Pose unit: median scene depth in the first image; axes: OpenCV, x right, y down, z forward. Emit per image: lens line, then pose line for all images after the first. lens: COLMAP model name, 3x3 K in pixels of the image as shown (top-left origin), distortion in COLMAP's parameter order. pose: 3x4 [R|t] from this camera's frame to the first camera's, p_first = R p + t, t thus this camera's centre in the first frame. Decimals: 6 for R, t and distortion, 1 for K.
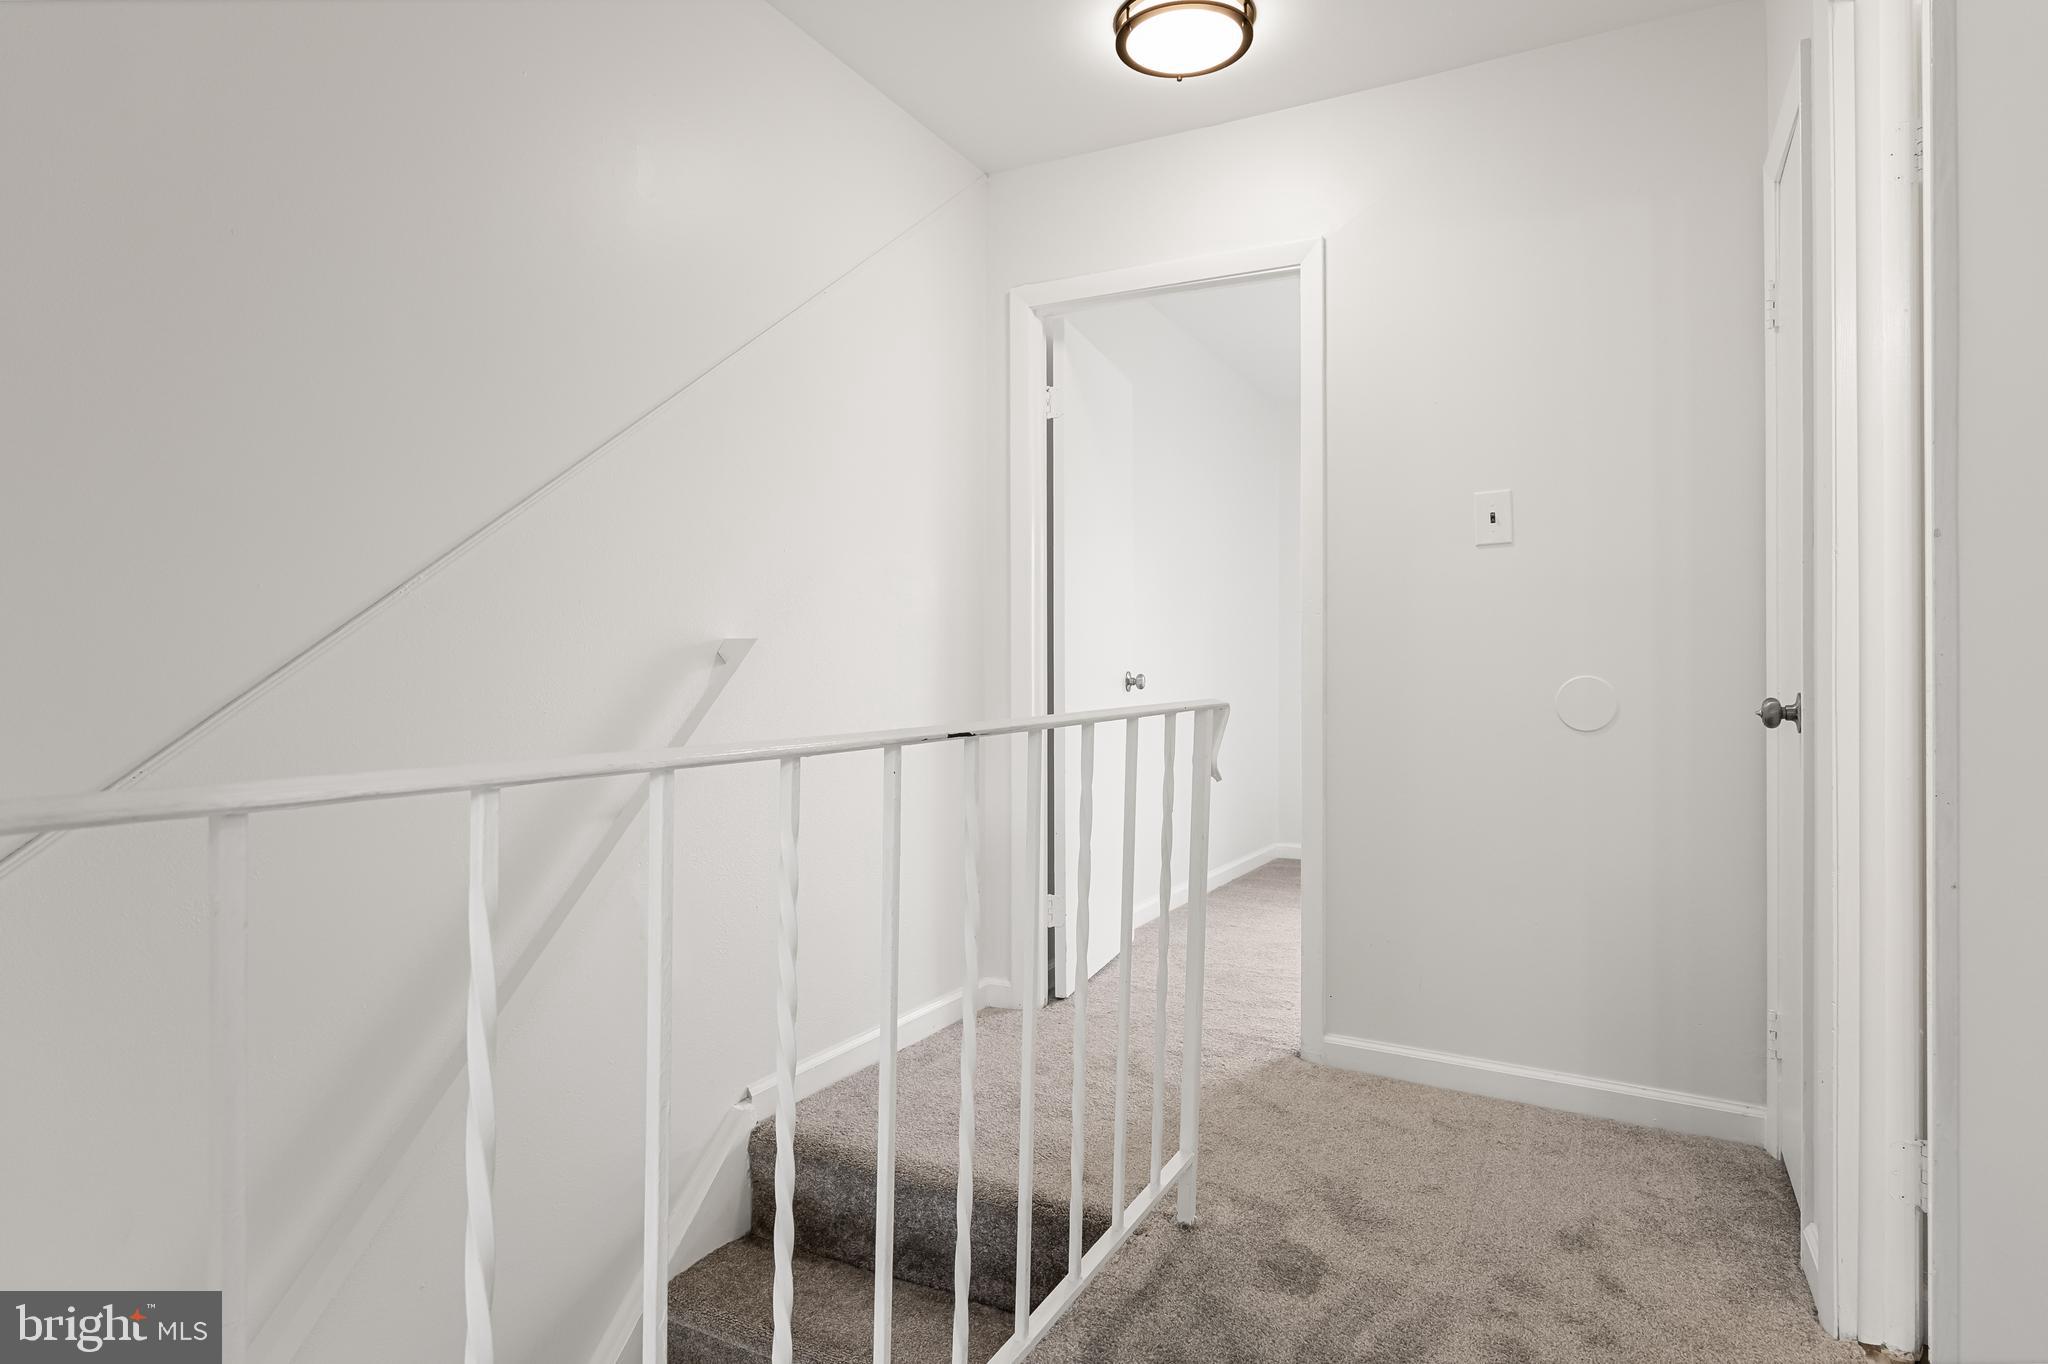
lens RADIAL K [[1088.6, 0, 1020.2], [0, 1088.6, 678.6], [0, 0, 1]] dist [-0.003252, -0.000910]
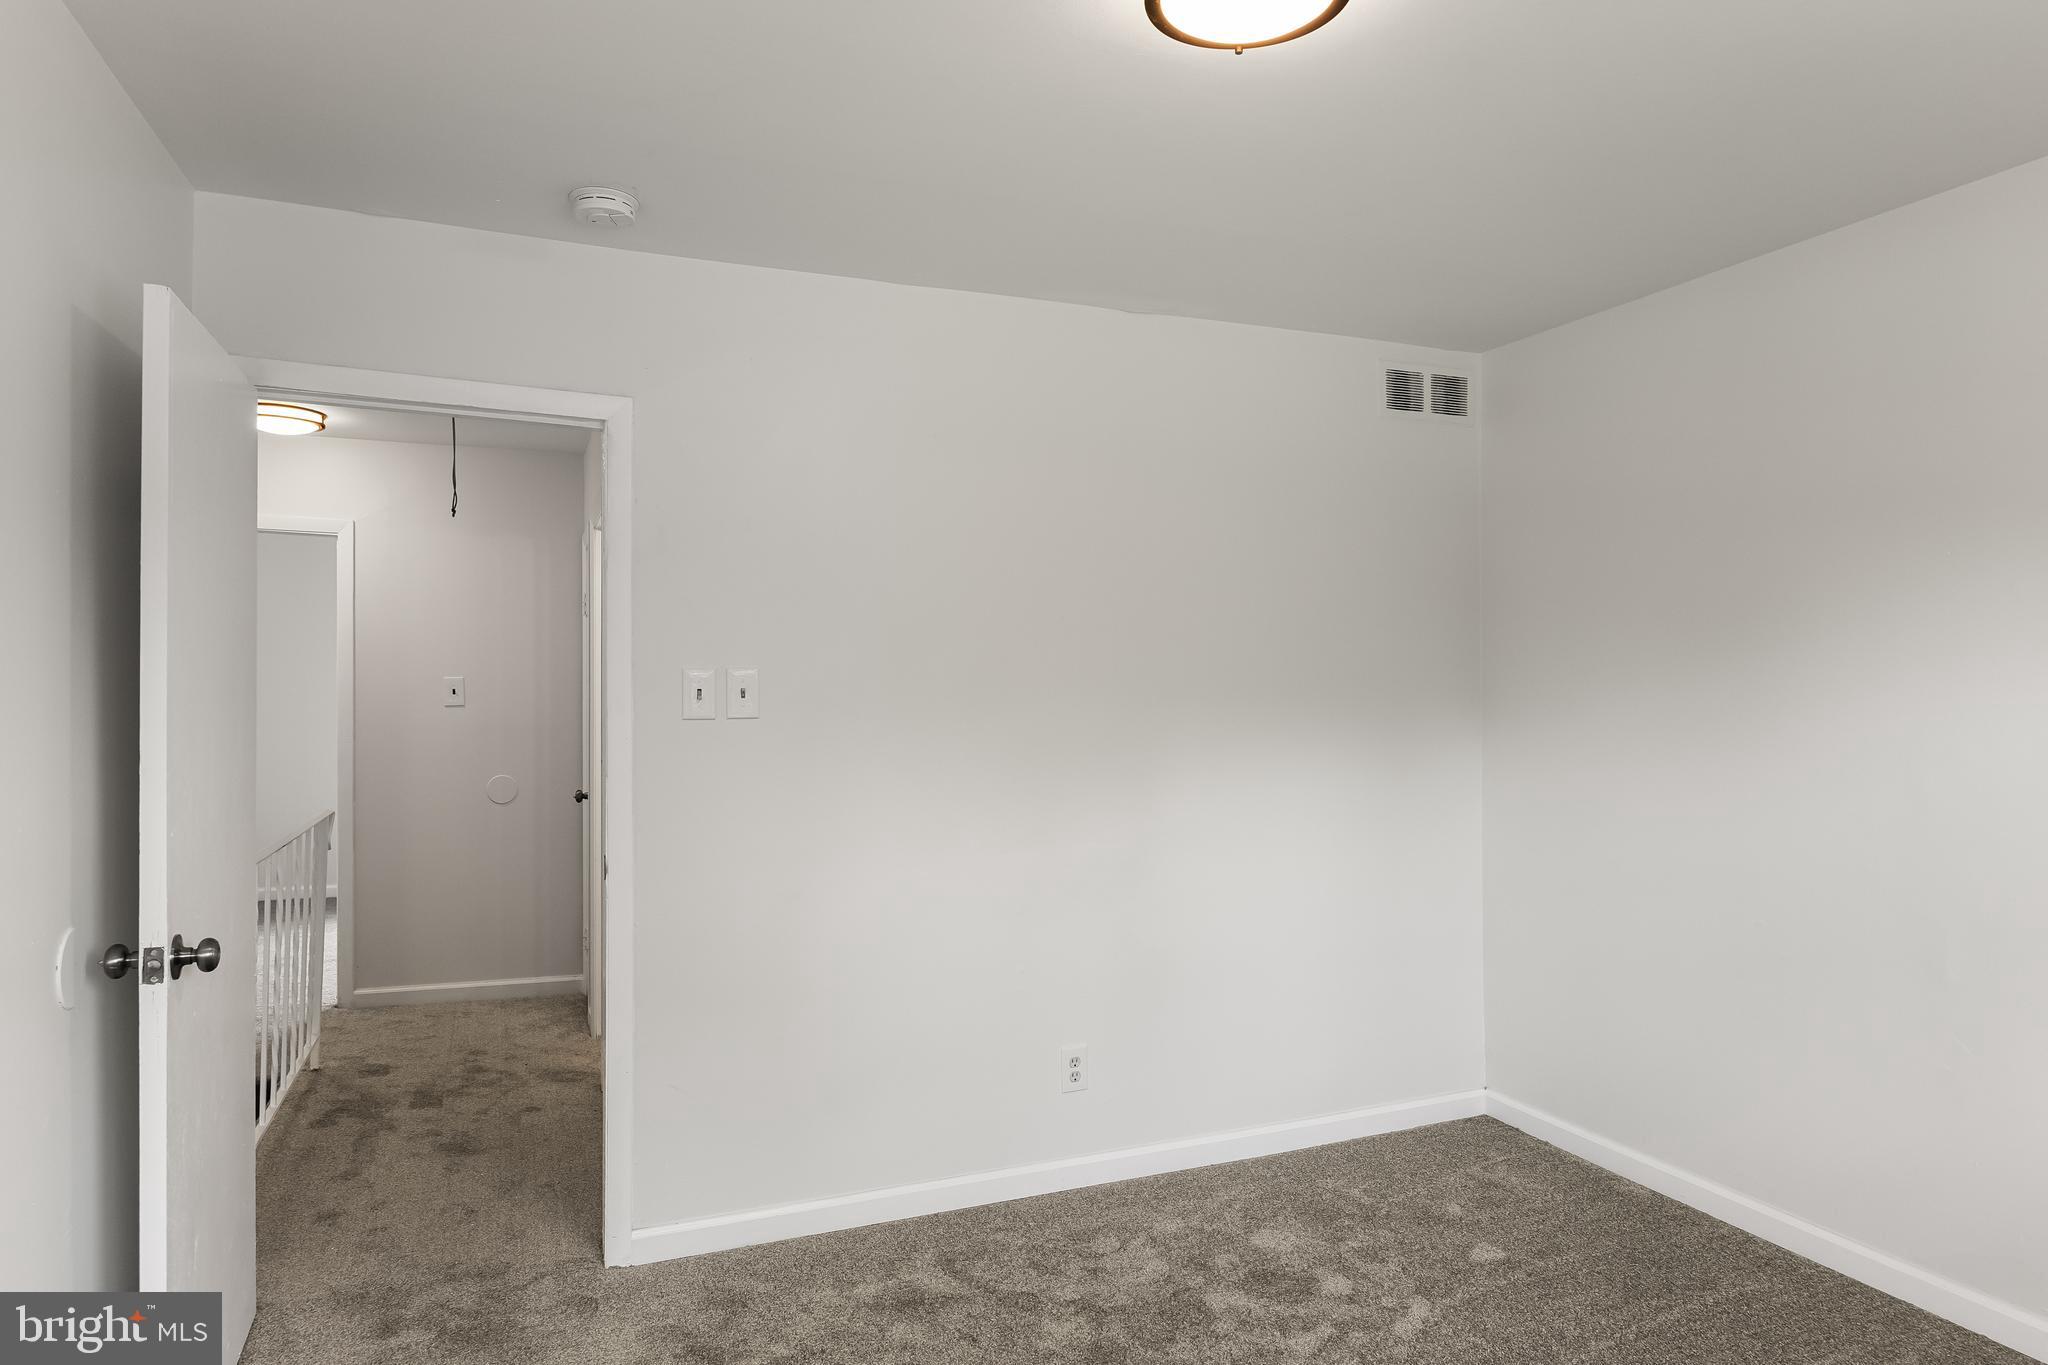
lens RADIAL K [[1194.5, 0, 1020.7], [0, 1194.5, 684.1], [0, 0, 1]] dist [-0.005793, -0.000593]
pose [[0.621818, 0.002555, 0.783157, -0.673487], [-0.001959, 0.999997, -0.001708, -0.190697], [-0.783159, -0.000472, 0.621821, -1.235623]]
